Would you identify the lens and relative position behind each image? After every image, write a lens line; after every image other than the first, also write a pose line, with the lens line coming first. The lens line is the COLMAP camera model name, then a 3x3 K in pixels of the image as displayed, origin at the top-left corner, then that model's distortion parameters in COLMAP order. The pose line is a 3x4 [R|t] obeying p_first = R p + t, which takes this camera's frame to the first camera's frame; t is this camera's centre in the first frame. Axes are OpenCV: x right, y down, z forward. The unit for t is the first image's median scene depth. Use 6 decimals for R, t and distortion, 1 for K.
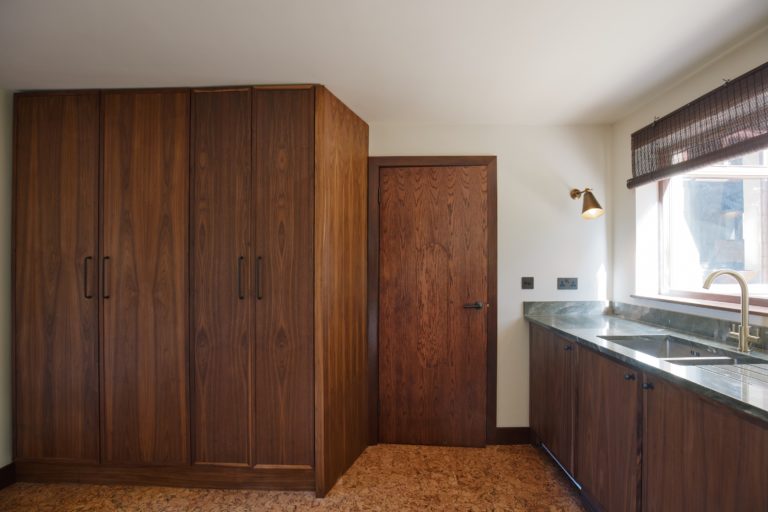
lens RADIAL K [[357.2, 0, 386.3], [0, 357.2, 259.9], [0, 0, 1]] dist [-0.032235, 0.005155]
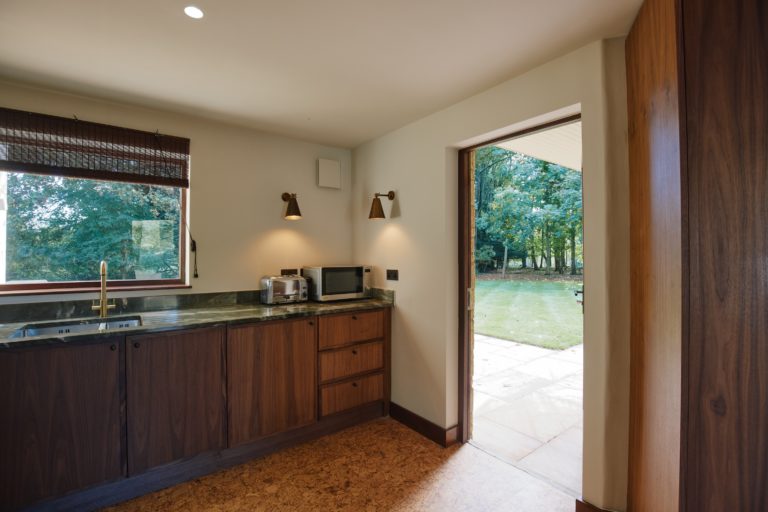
lens RADIAL K [[357.2, 0, 384.5], [0, 357.2, 250.6], [0, 0, 1]] dist [-0.032235, 0.005155]
pose [[-0.609751, 0.009992, 0.792530, -0.633418], [-0.003880, 0.999871, -0.015591, 0.001558], [-0.792584, -0.012582, -0.609633, 0.711836]]
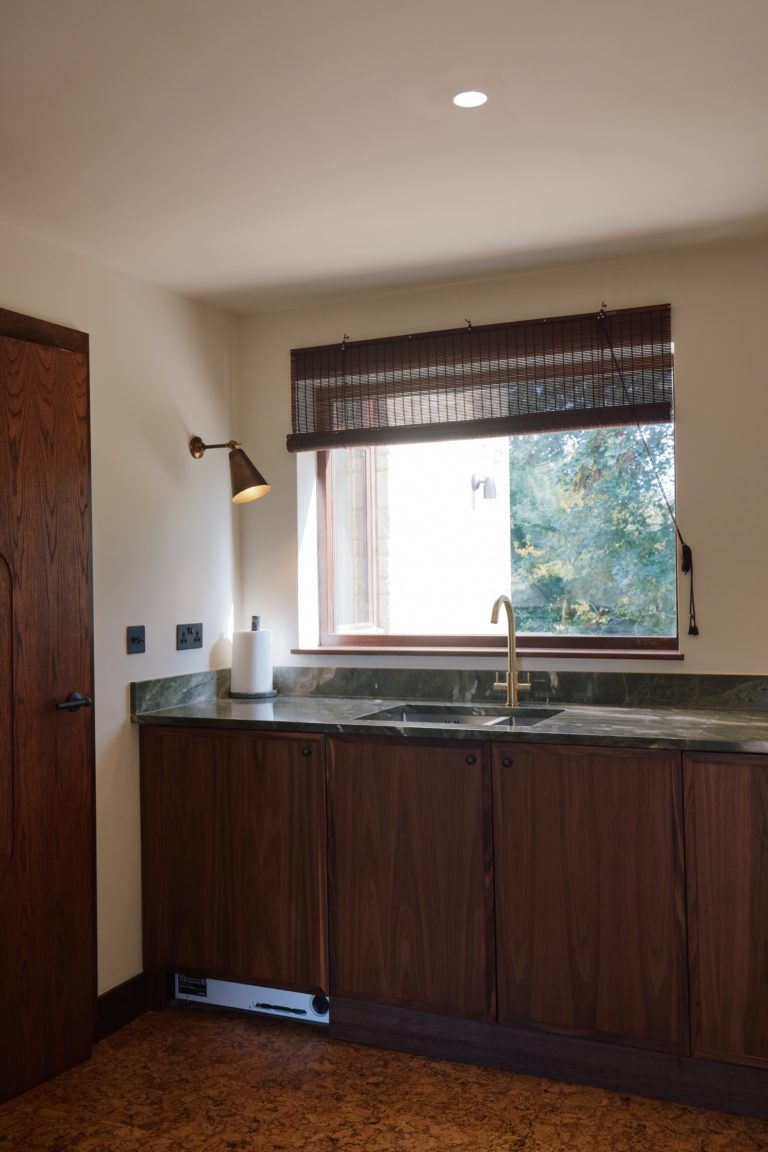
lens RADIAL K [[1114.8, 0, 381.2], [0, 1114.8, 577.8], [0, 0, 1]] dist [0.055897, 0.000000]
pose [[0.410141, -0.001150, 0.912021, -0.923841], [0.010191, 0.999943, -0.003323, -0.003767], [-0.911965, 0.010657, 0.410130, 0.204223]]
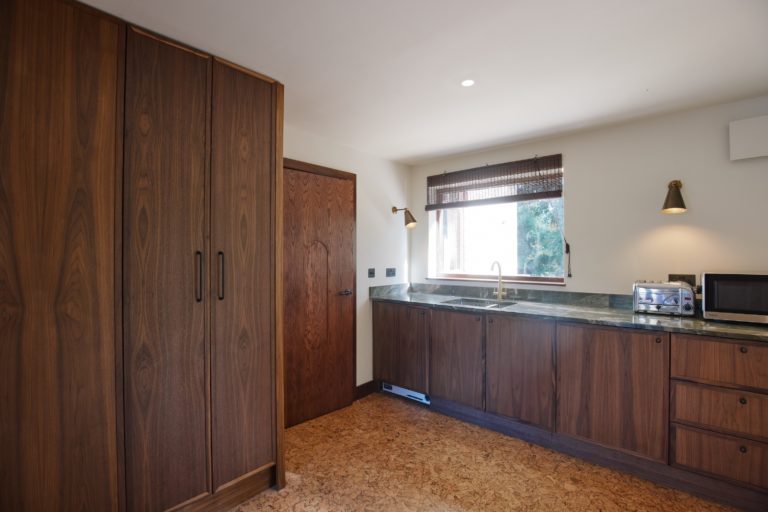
lens RADIAL K [[357.2, 0, 385.0], [0, 357.2, 255.0], [0, 0, 1]] dist [-0.032235, 0.005155]
pose [[0.646692, 0.003784, 0.762742, -0.756298], [-0.004705, 0.999988, -0.000972, -0.002004], [-0.762737, -0.002960, 0.646702, 0.113177]]
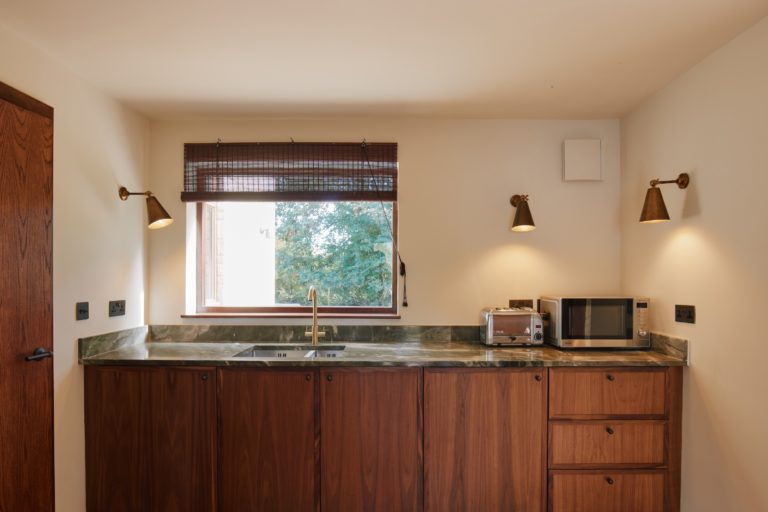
lens RADIAL K [[462.7, 0, 387.8], [0, 462.7, 282.6], [0, 0, 1]] dist [-0.019430, 0.002226]
pose [[-0.004323, -0.004832, 0.999979, -0.613456], [-0.008360, 0.999954, 0.004796, 0.002272], [-0.999956, -0.008339, -0.004363, 0.528939]]
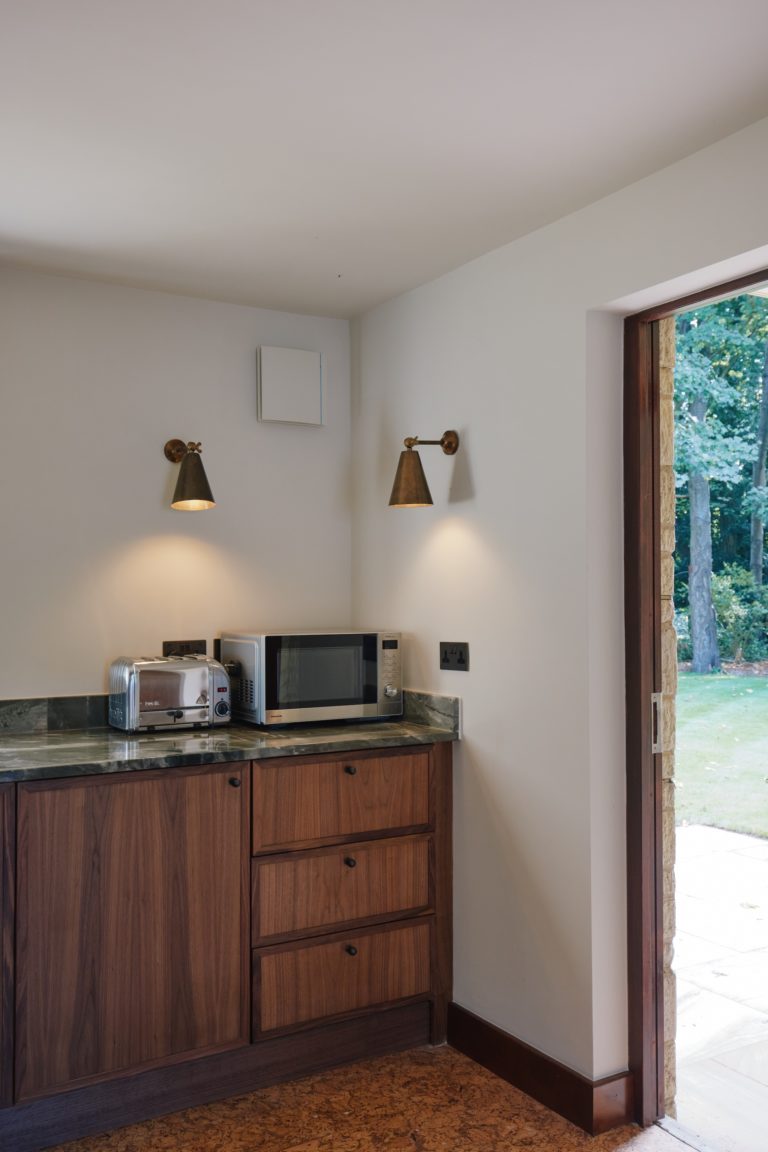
lens RADIAL K [[1036.6, 0, 374.1], [0, 1036.6, 578.2], [0, 0, 1]] dist [0.037283, -0.005992]
pose [[-0.518196, 0.020642, 0.855013, -0.779053], [-0.001825, 0.999680, -0.025240, -0.000463], [-0.855260, -0.014640, -0.517993, 0.716559]]
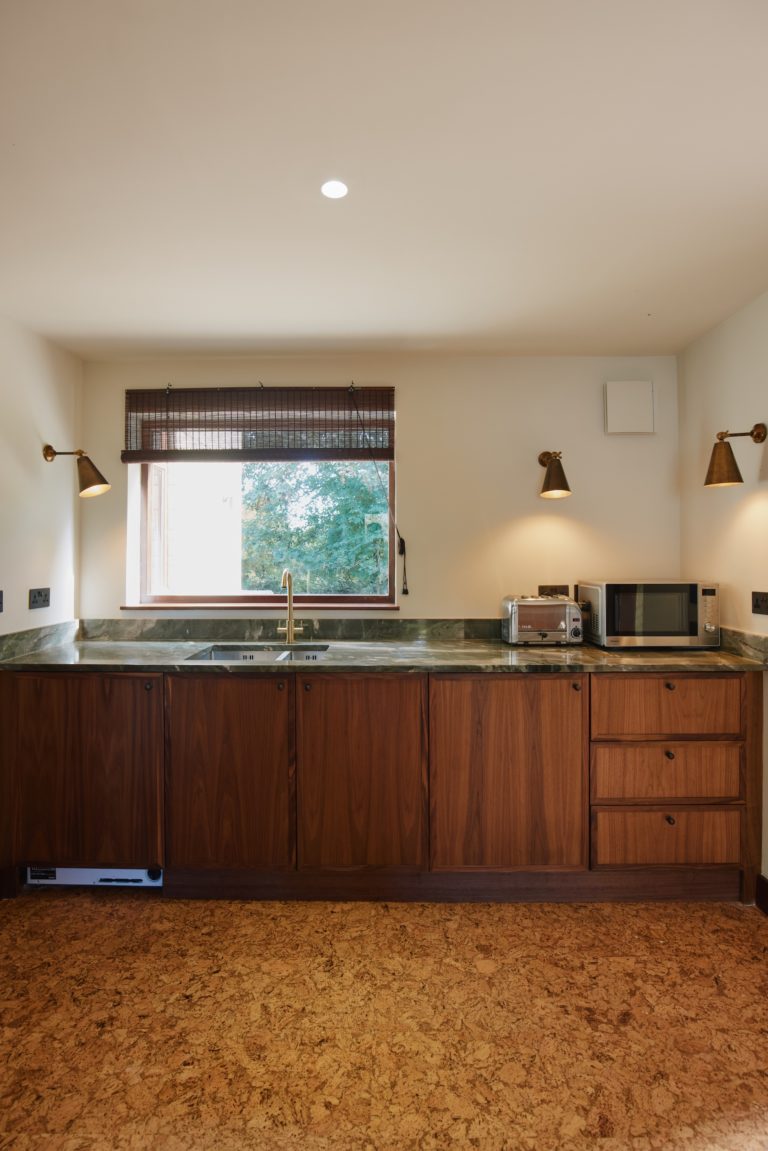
lens RADIAL K [[581.5, 0, 378.7], [0, 581.5, 550.1], [0, 0, 1]] dist [-0.027907, 0.004319]
pose [[0.005997, 0.016343, 0.999848, -0.592682], [-0.004845, 0.999855, -0.016314, -0.001641], [-0.999970, -0.004746, 0.006075, 0.524345]]
